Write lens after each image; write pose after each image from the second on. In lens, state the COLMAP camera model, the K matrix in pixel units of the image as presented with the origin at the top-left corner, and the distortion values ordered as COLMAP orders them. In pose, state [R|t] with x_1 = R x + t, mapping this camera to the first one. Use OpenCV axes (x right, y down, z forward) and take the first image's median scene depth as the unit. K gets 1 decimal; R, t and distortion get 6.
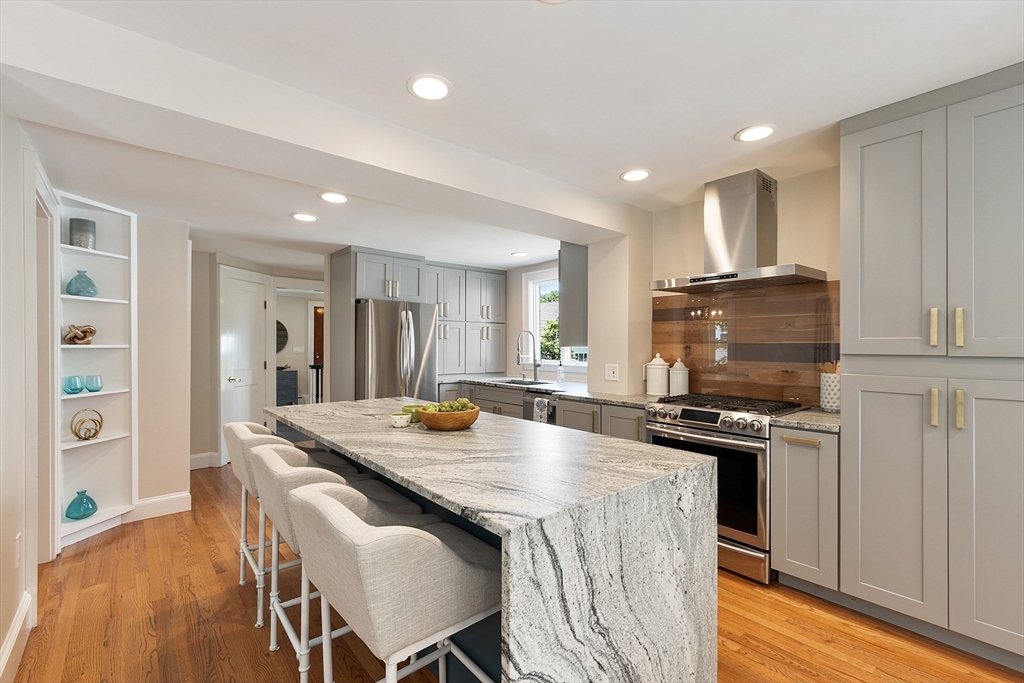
lens RADIAL K [[445.8, 0, 504.7], [0, 445.8, 345.3], [0, 0, 1]] dist [0.001859, 0.000416]
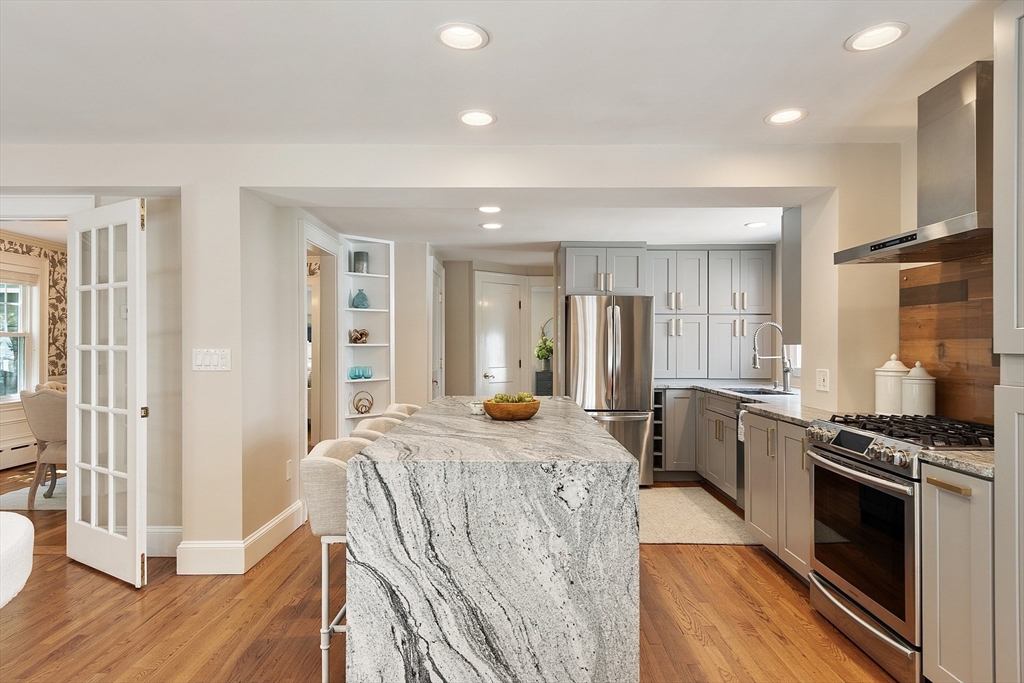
lens RADIAL K [[583.4, 0, 517.4], [0, 583.4, 344.0], [0, 0, 1]] dist [0.003807, -0.001383]
pose [[0.761619, -0.002753, -0.648019, 0.702012], [0.001396, 0.999996, -0.002608, 0.006106], [0.648024, 0.001082, 0.761619, -0.059577]]
